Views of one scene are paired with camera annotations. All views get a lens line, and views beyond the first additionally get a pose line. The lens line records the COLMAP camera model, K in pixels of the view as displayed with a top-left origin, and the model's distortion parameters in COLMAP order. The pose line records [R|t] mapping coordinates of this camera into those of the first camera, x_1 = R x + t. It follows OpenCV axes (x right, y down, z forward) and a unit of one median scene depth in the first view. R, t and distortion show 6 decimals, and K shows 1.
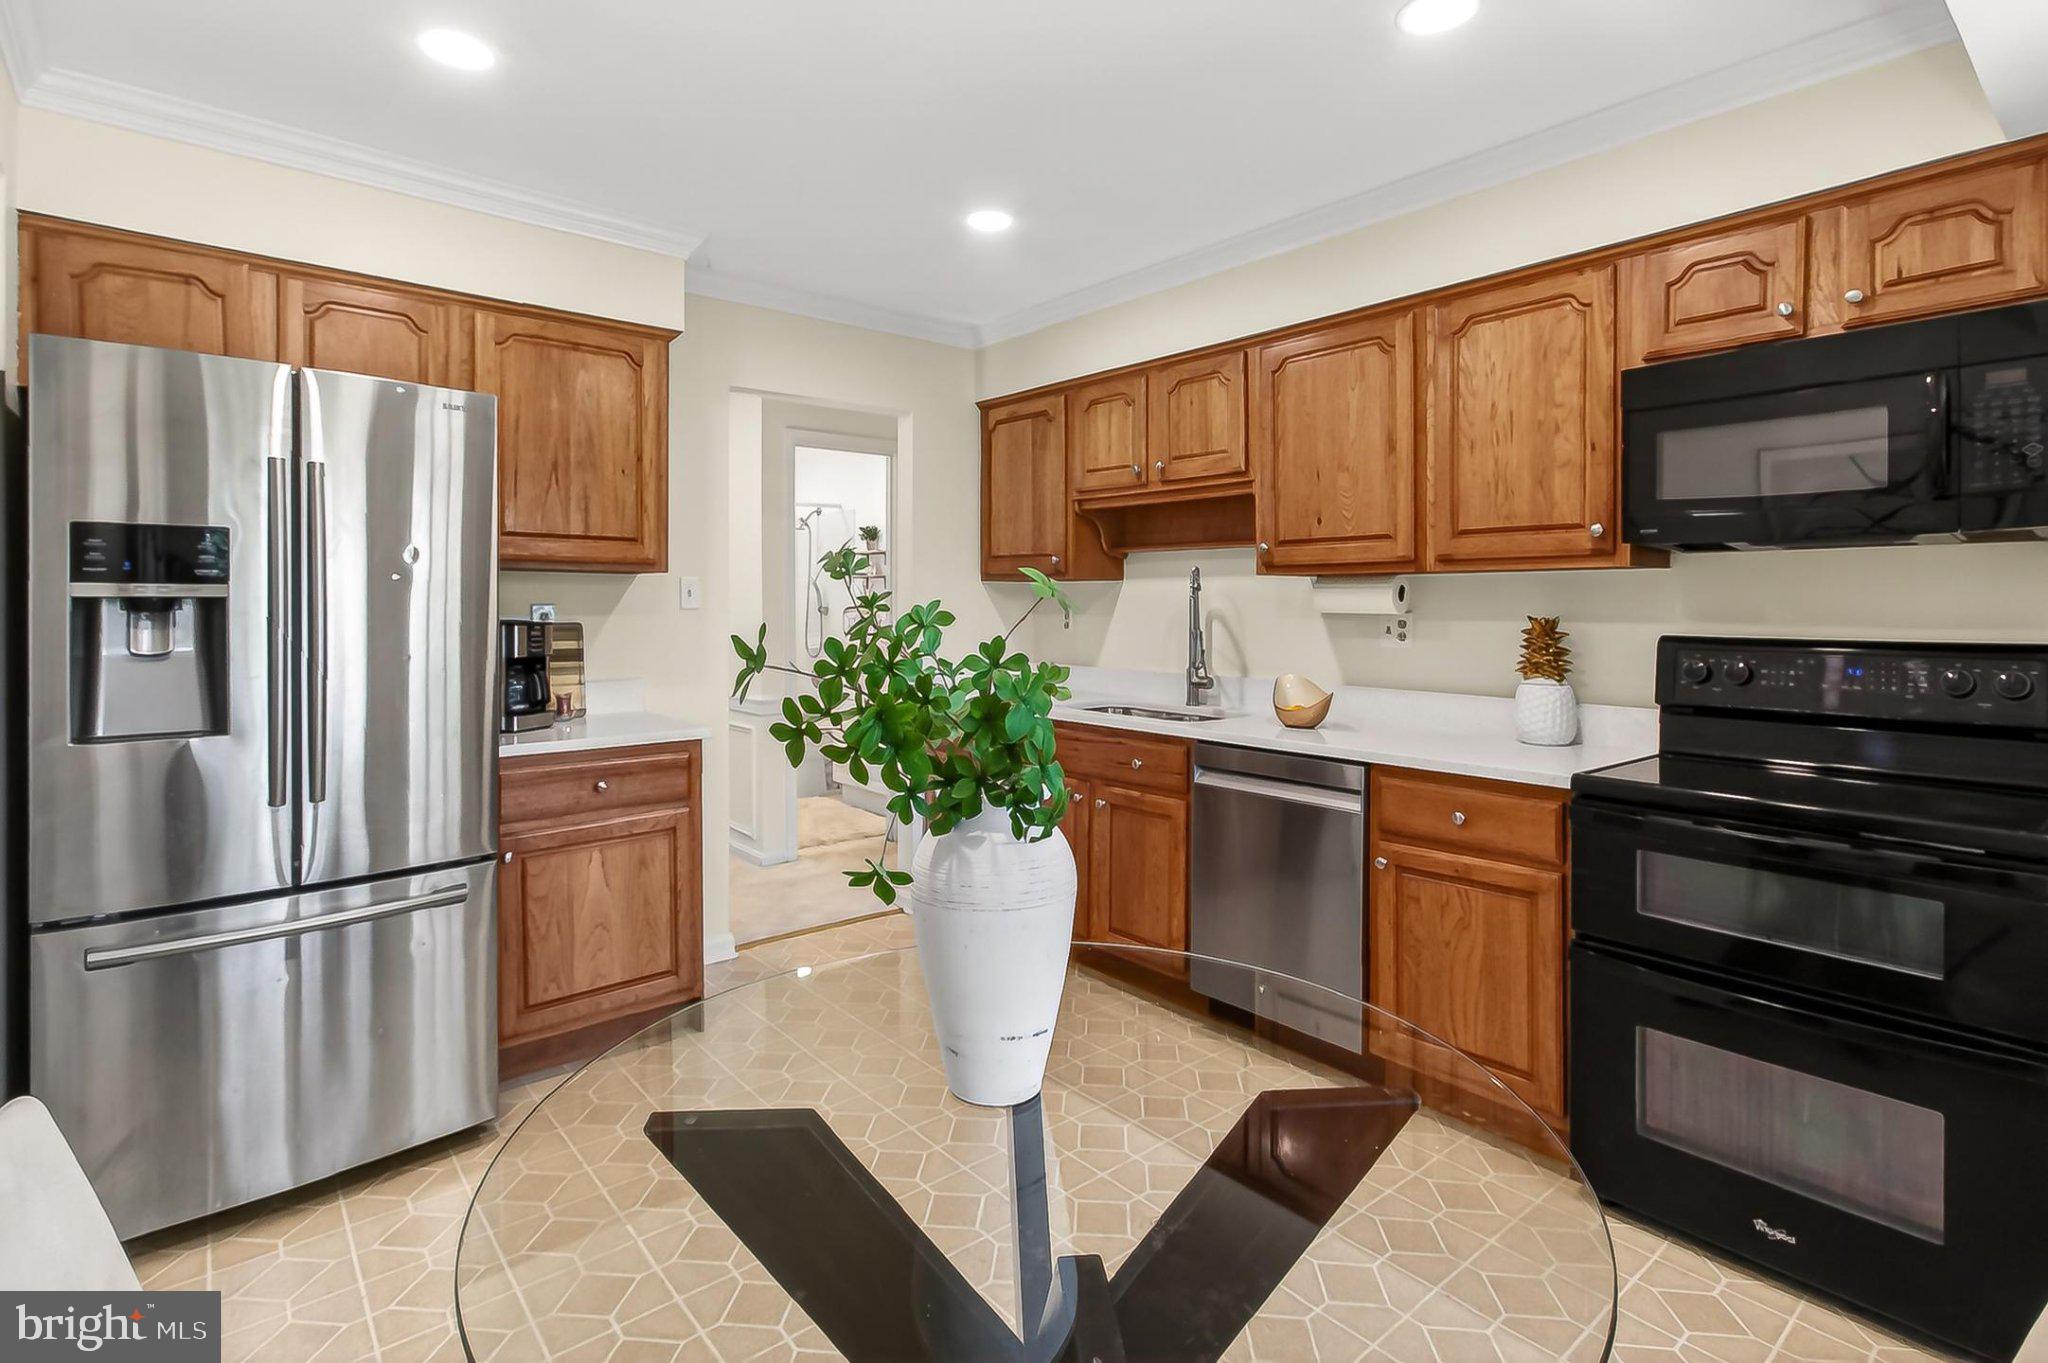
lens RADIAL K [[993.5, 0, 1049.8], [0, 993.5, 610.2], [0, 0, 1]] dist [-0.042021, 0.007223]
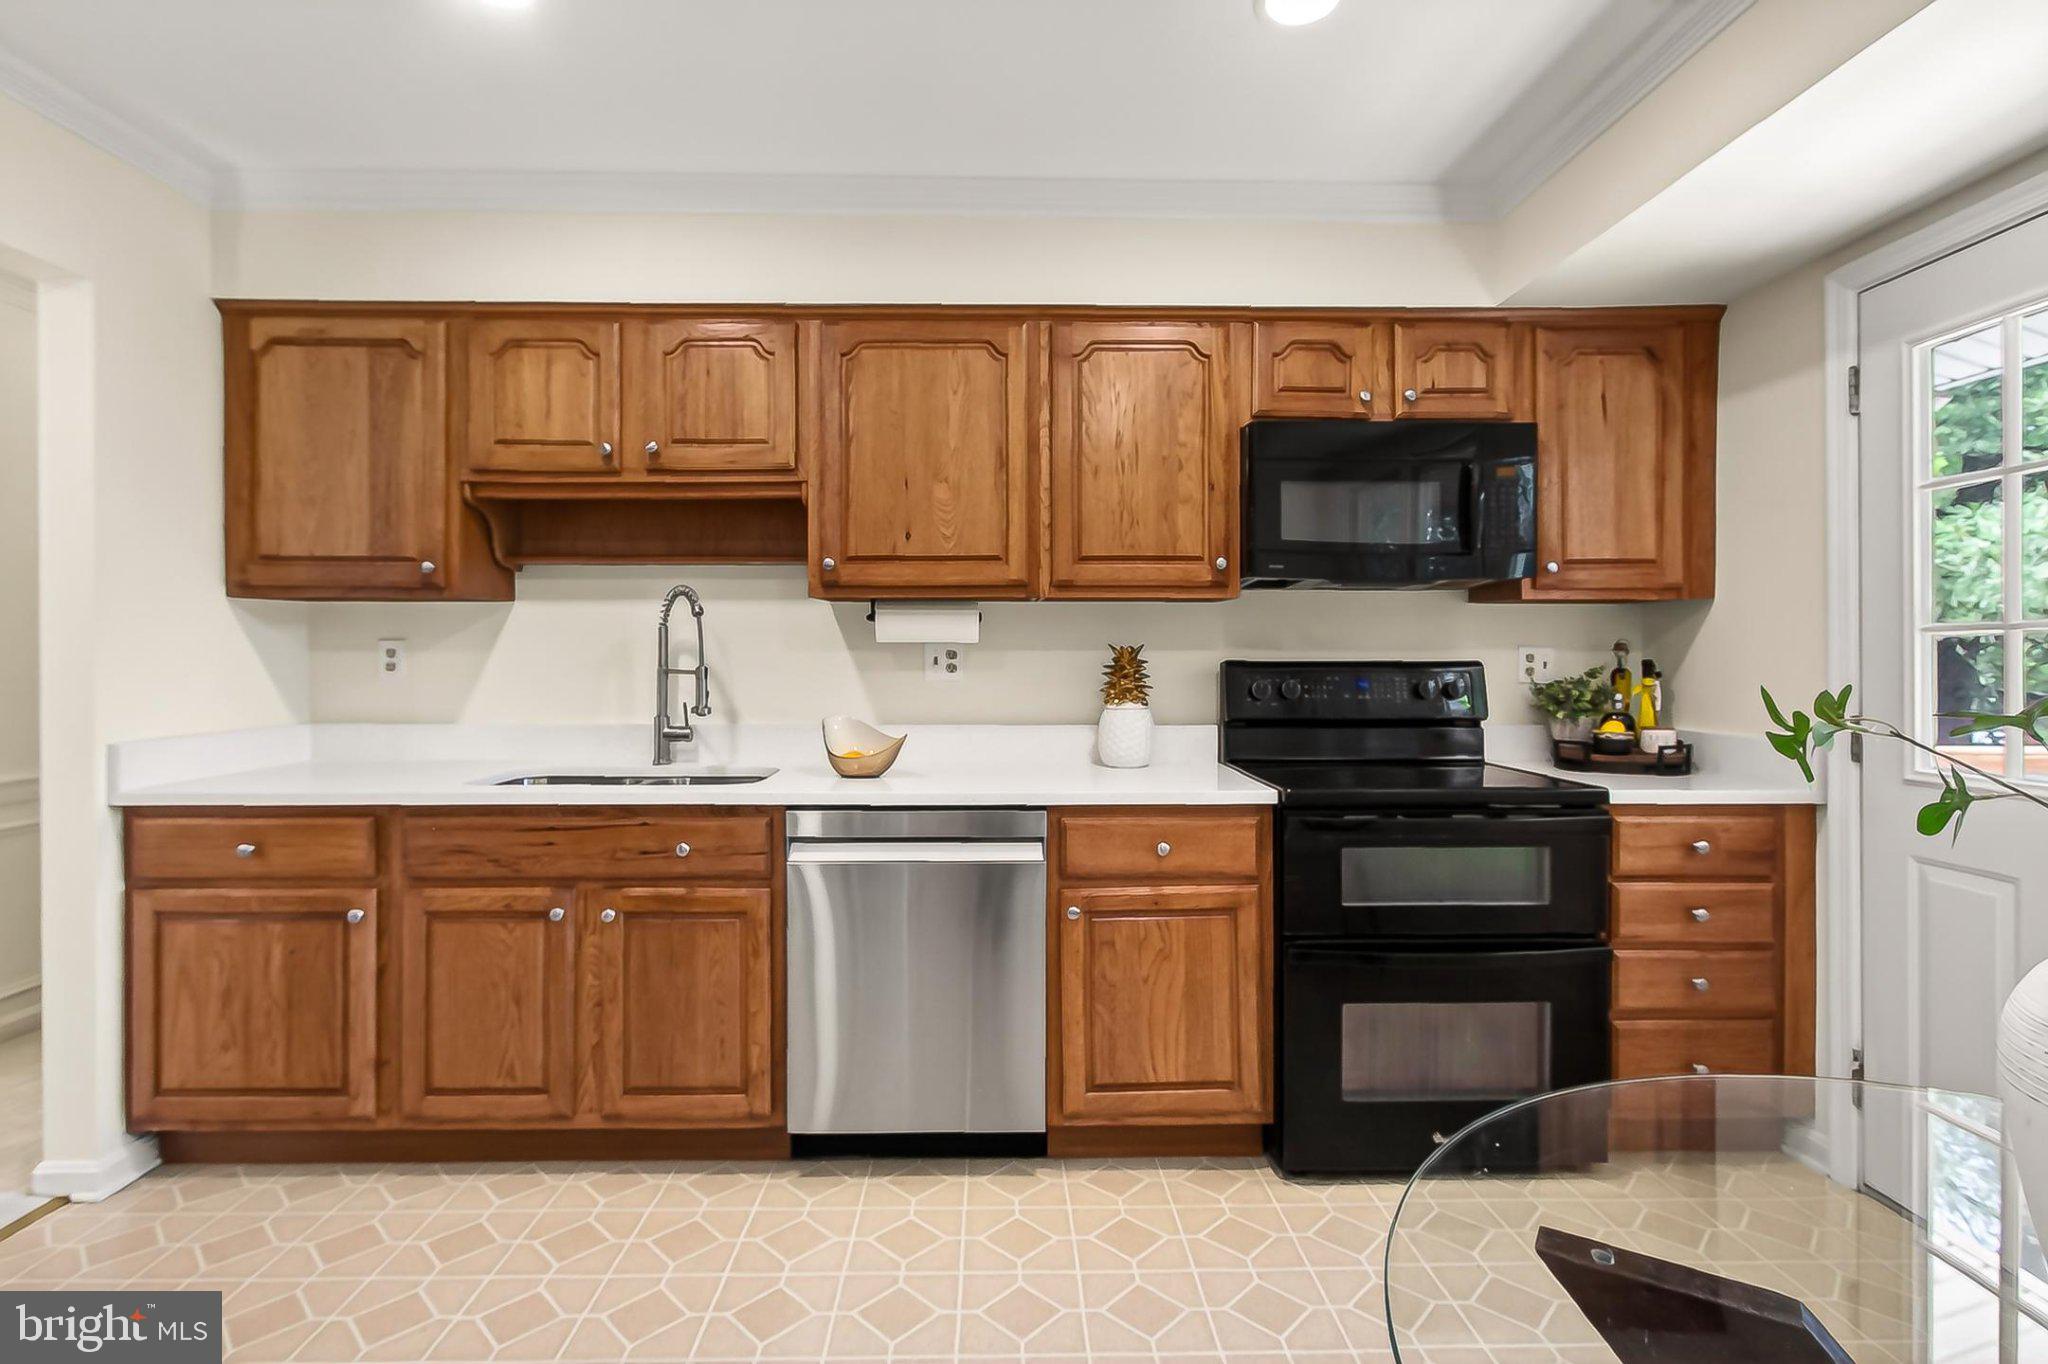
lens RADIAL K [[993.5, 0, 1028.6], [0, 993.5, 628.0], [0, 0, 1]] dist [-0.042021, 0.007223]
pose [[0.630587, 0.009954, 0.776055, -0.385498], [0.004765, 0.999849, -0.016696, 0.006353], [-0.776104, 0.014226, 0.630445, 0.421084]]
